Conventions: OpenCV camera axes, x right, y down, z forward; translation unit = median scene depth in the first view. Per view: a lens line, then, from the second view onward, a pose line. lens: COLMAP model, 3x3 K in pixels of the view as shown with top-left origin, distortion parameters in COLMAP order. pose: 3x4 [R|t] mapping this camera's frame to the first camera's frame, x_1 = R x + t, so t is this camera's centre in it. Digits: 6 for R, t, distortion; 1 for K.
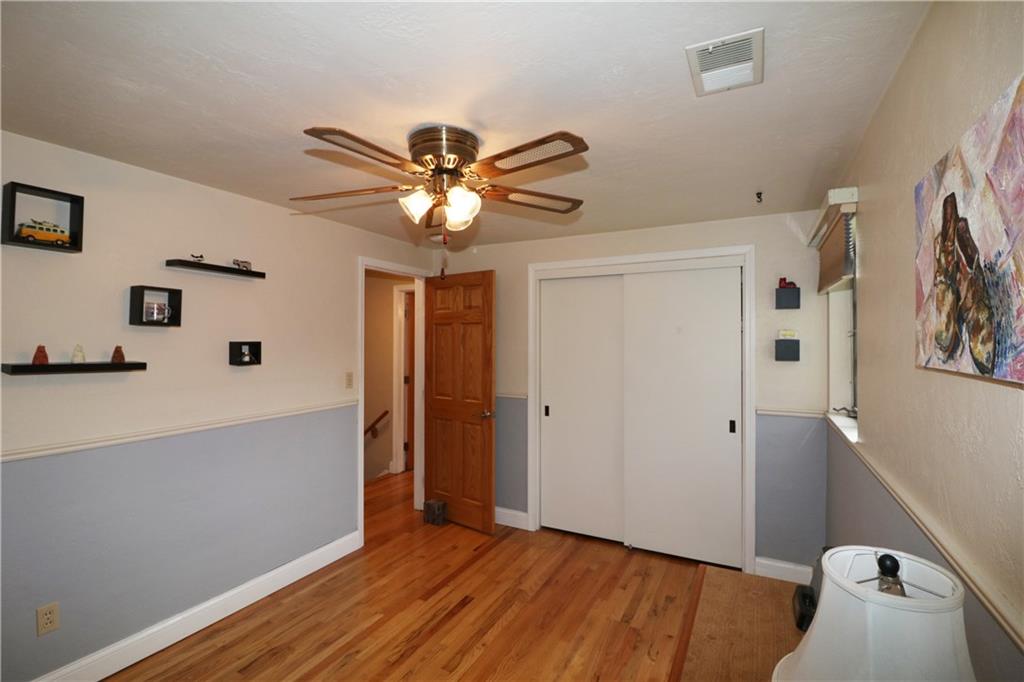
lens RADIAL K [[471.5, 0, 511.5], [0, 471.5, 337.4], [0, 0, 1]] dist [0.000319, -0.000024]
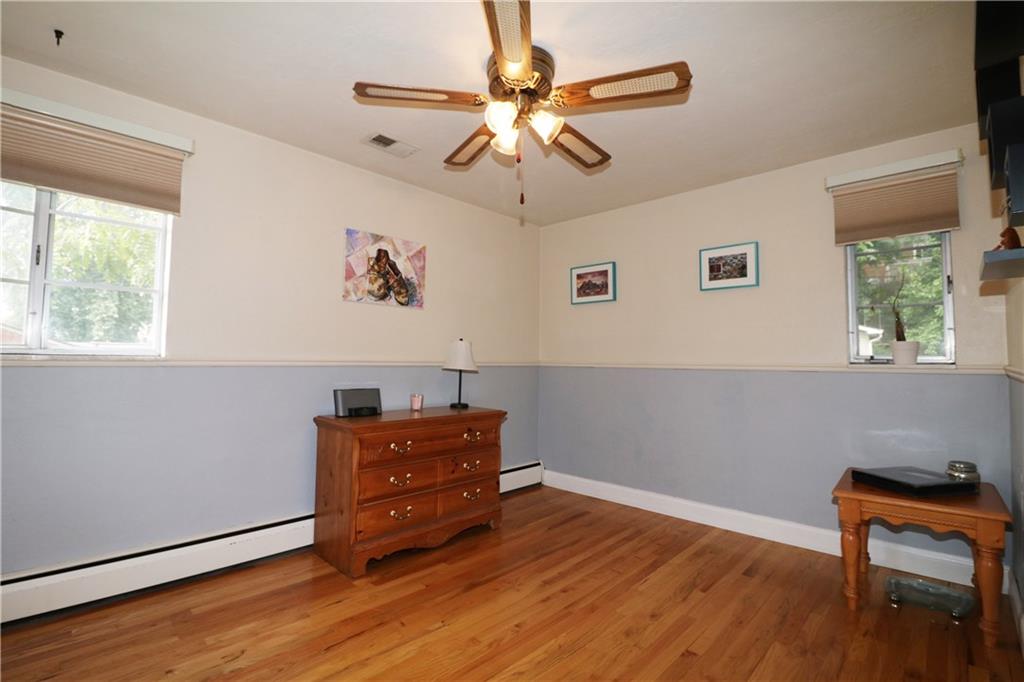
lens RADIAL K [[471.5, 0, 511.3], [0, 471.5, 337.9], [0, 0, 1]] dist [0.000319, -0.000024]
pose [[-0.962069, -0.000643, 0.272805, -0.839323], [-0.014312, 0.998739, -0.048117, 0.473733], [-0.272430, -0.050197, -0.960865, 4.088962]]
